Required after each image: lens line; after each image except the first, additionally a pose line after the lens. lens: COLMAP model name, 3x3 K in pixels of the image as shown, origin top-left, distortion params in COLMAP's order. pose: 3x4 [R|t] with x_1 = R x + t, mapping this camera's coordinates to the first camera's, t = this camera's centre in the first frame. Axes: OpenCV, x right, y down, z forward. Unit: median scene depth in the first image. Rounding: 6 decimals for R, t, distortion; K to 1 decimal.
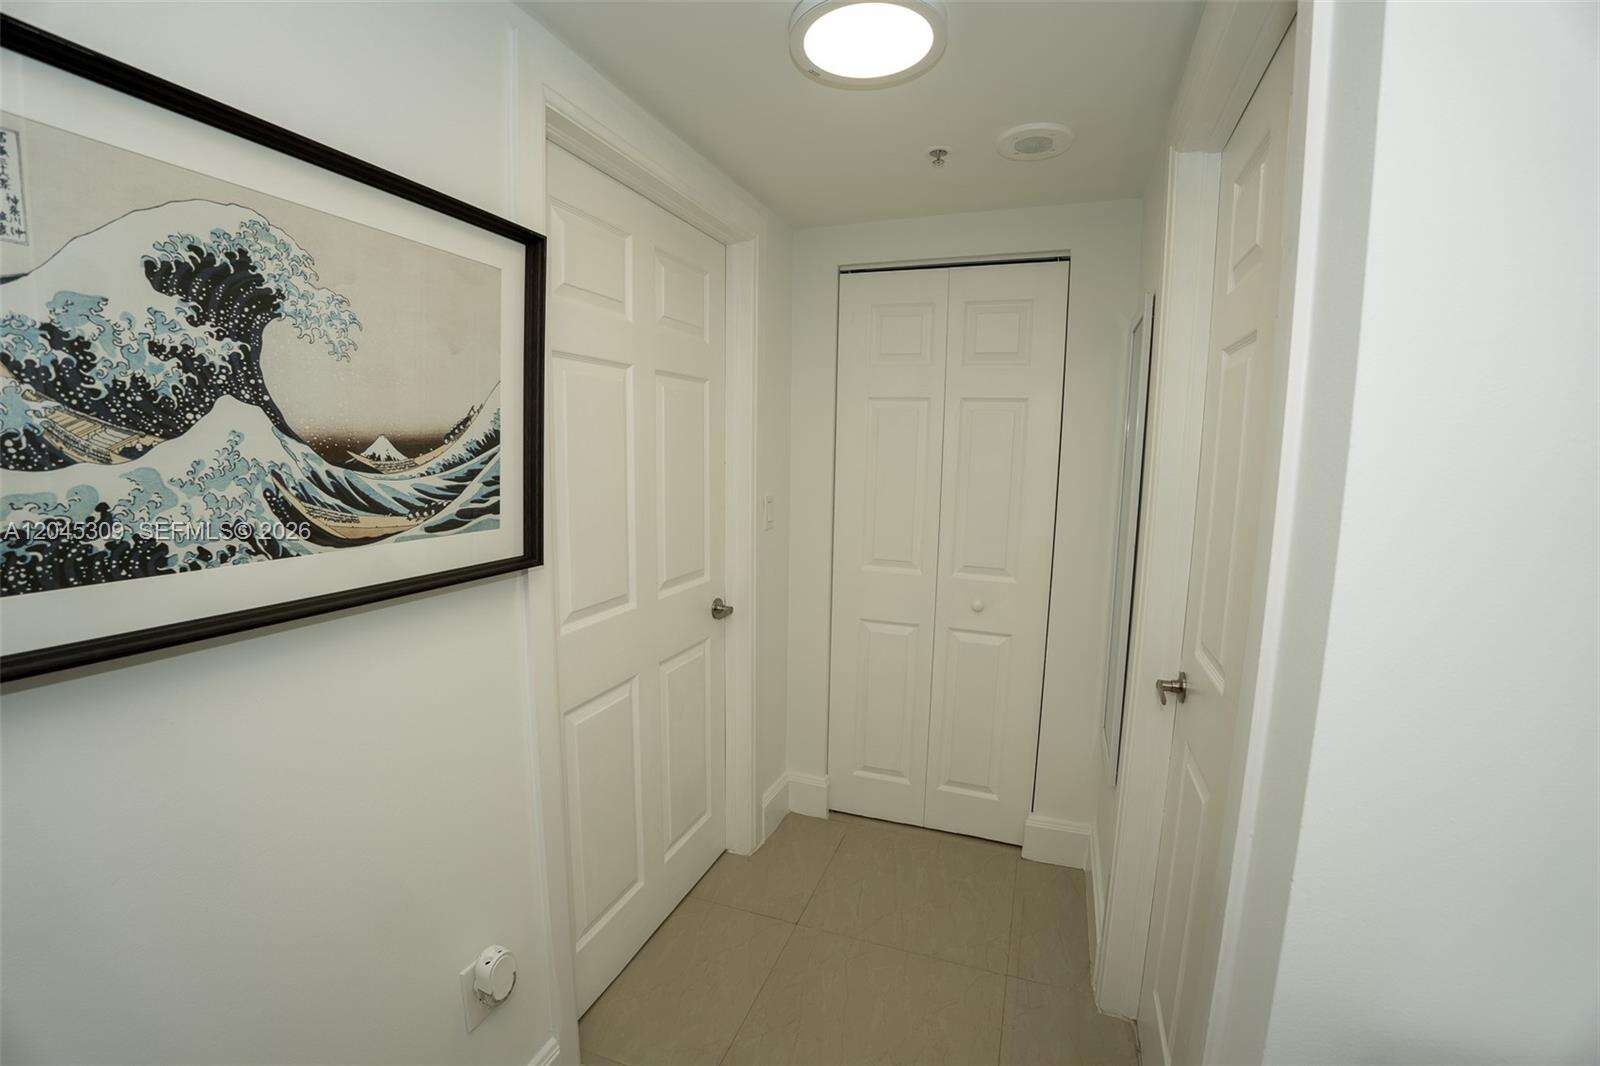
lens RADIAL K [[696.8, 0, 796.9], [0, 696.8, 540.8], [0, 0, 1]] dist [-0.070197, 0.015204]
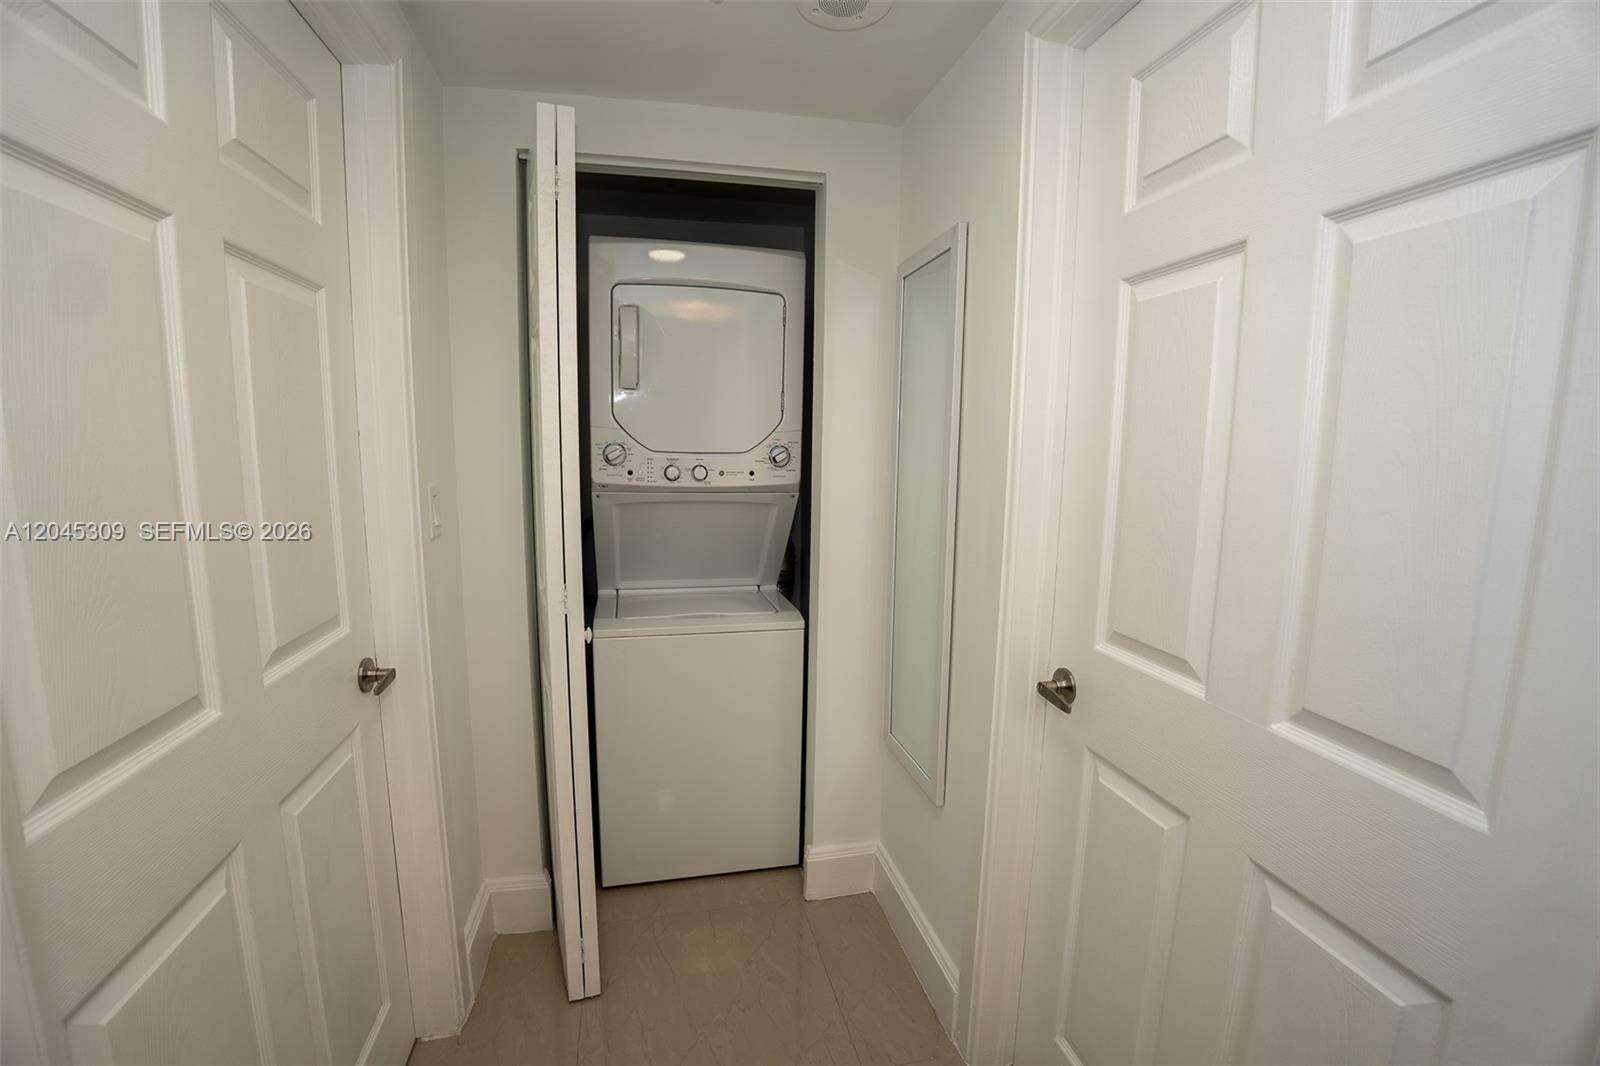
lens RADIAL K [[696.8, 0, 796.9], [0, 696.8, 540.8], [0, 0, 1]] dist [-0.070197, 0.015204]
pose [[0.840798, -0.081944, 0.535111, -0.118221], [0.073618, 0.996602, 0.036941, -0.015560], [-0.536320, 0.008334, 0.843974, 0.341555]]
